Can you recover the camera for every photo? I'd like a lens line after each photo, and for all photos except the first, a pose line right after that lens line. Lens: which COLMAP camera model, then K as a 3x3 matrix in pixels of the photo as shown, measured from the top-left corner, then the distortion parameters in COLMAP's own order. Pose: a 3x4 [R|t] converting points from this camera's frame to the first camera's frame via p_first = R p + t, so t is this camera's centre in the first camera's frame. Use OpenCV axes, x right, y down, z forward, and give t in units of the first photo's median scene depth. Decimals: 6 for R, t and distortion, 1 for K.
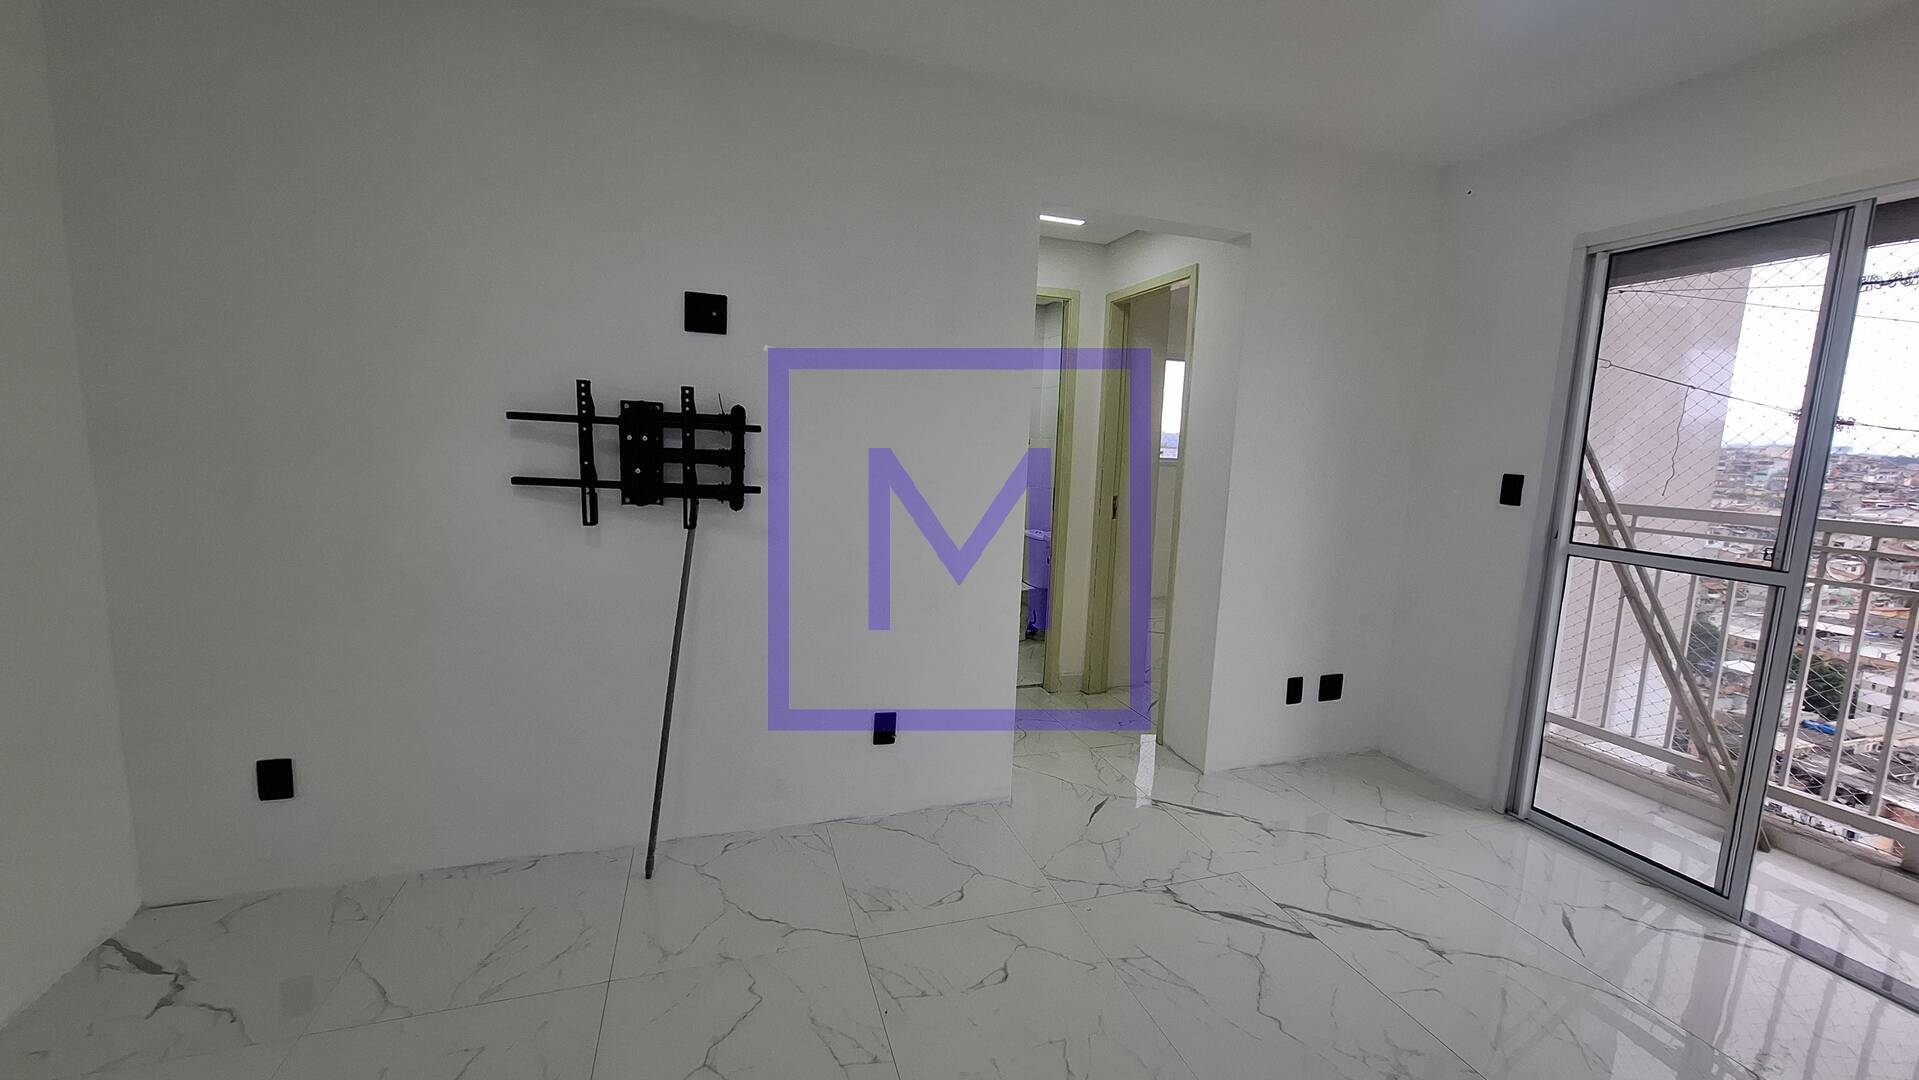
lens RADIAL K [[764.1, 0, 973.1], [0, 764.1, 537.4], [0, 0, 1]] dist [-0.007773, 0.004184]
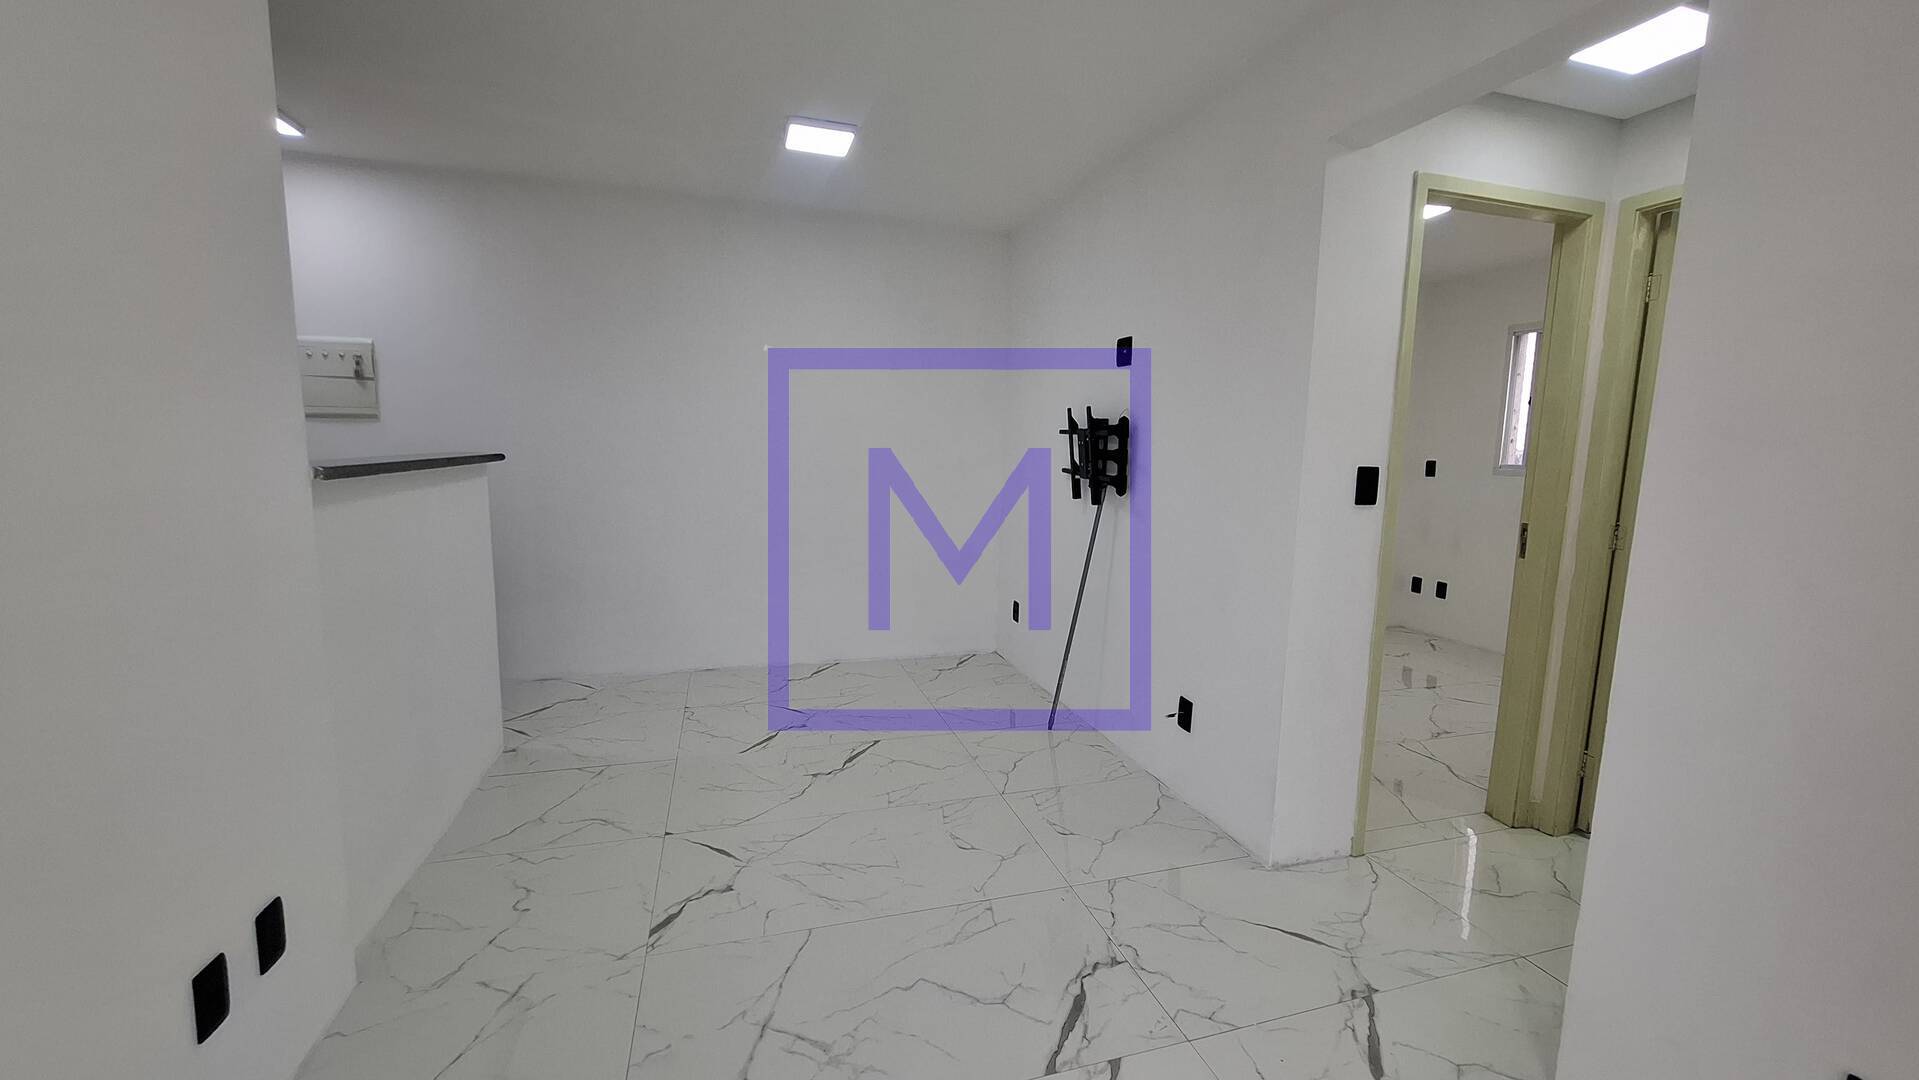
lens RADIAL K [[764.1, 0, 971.4], [0, 764.1, 541.8], [0, 0, 1]] dist [-0.007773, 0.004184]
pose [[-0.023874, 0.089618, -0.995690, 0.997595], [-0.151763, 0.984106, 0.092214, -0.038736], [0.988129, 0.153310, -0.009894, 0.747338]]
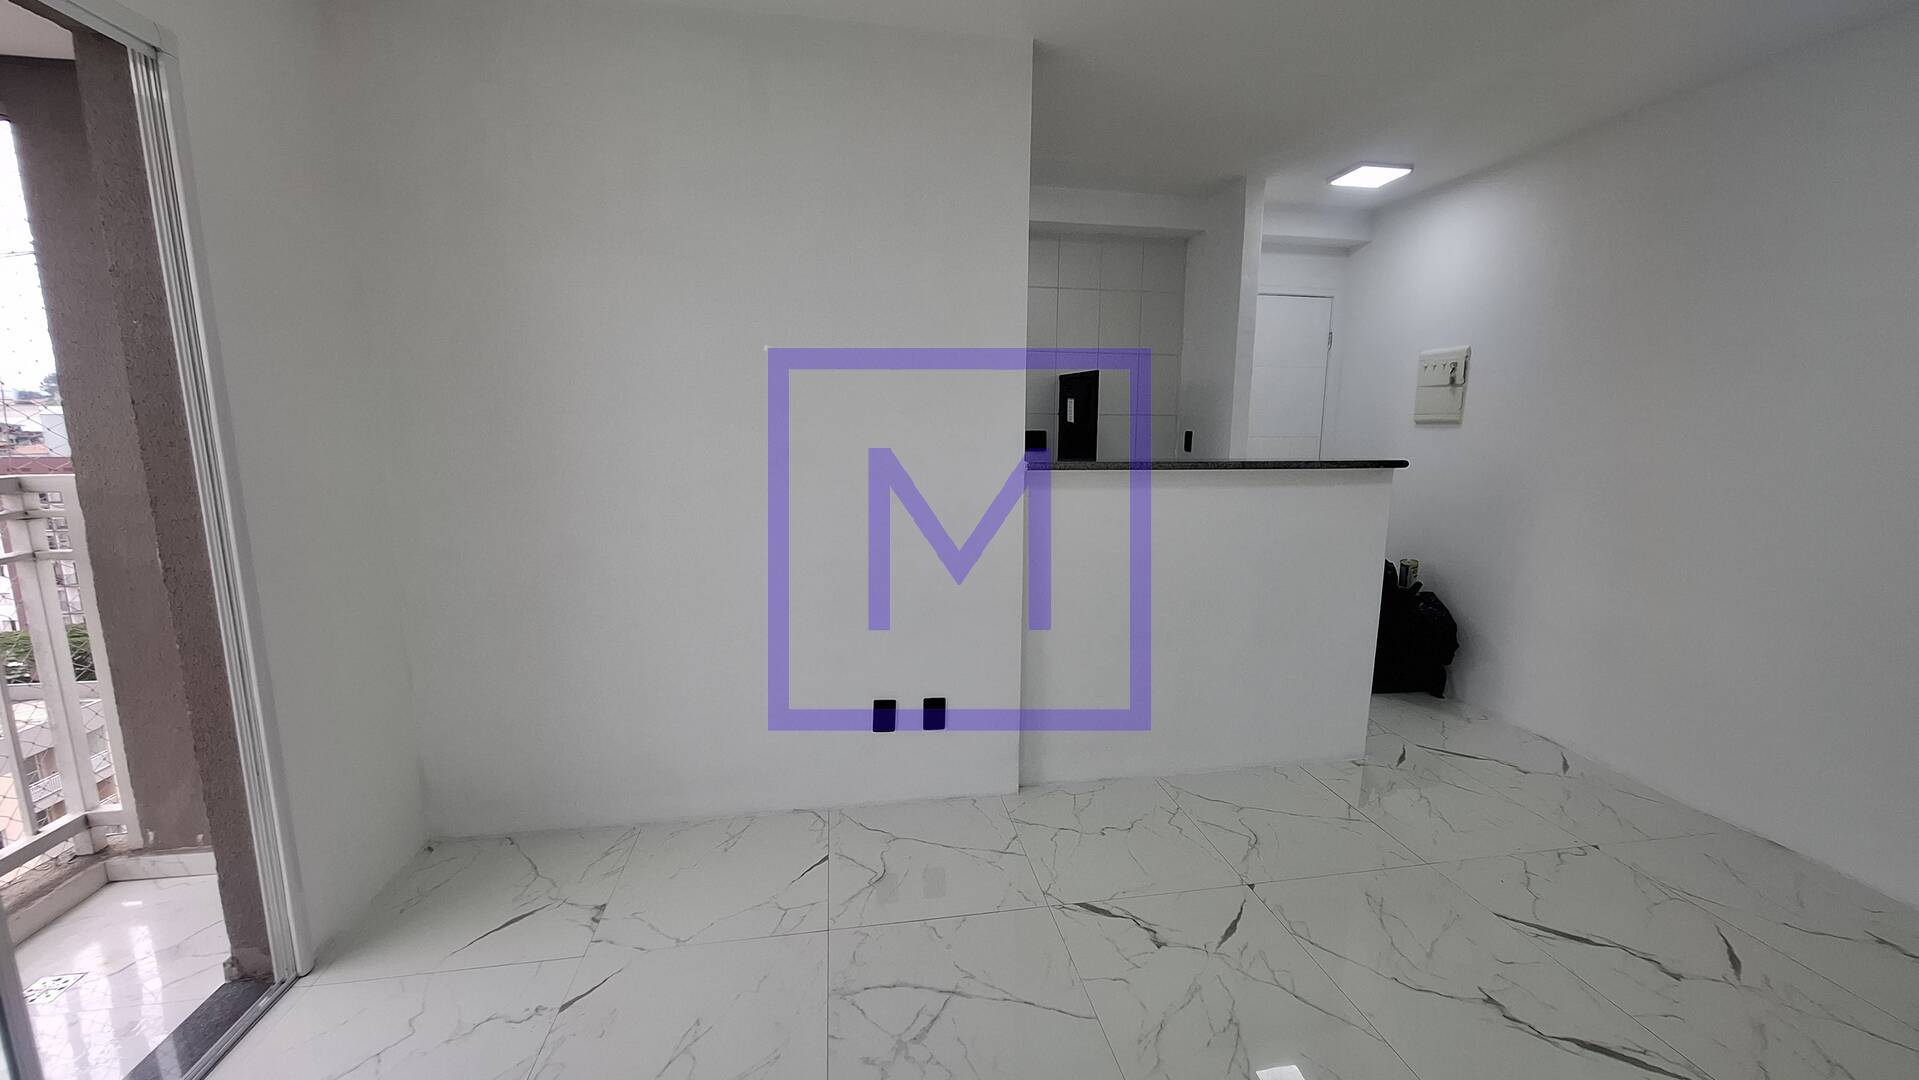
lens RADIAL K [[764.1, 0, 970.3], [0, 764.1, 547.4], [0, 0, 1]] dist [-0.007773, 0.004184]
pose [[-0.986468, -0.073749, 0.146433, 0.255711], [-0.027353, 0.954635, 0.296519, -0.148084], [-0.161658, 0.288501, -0.943734, 1.196807]]
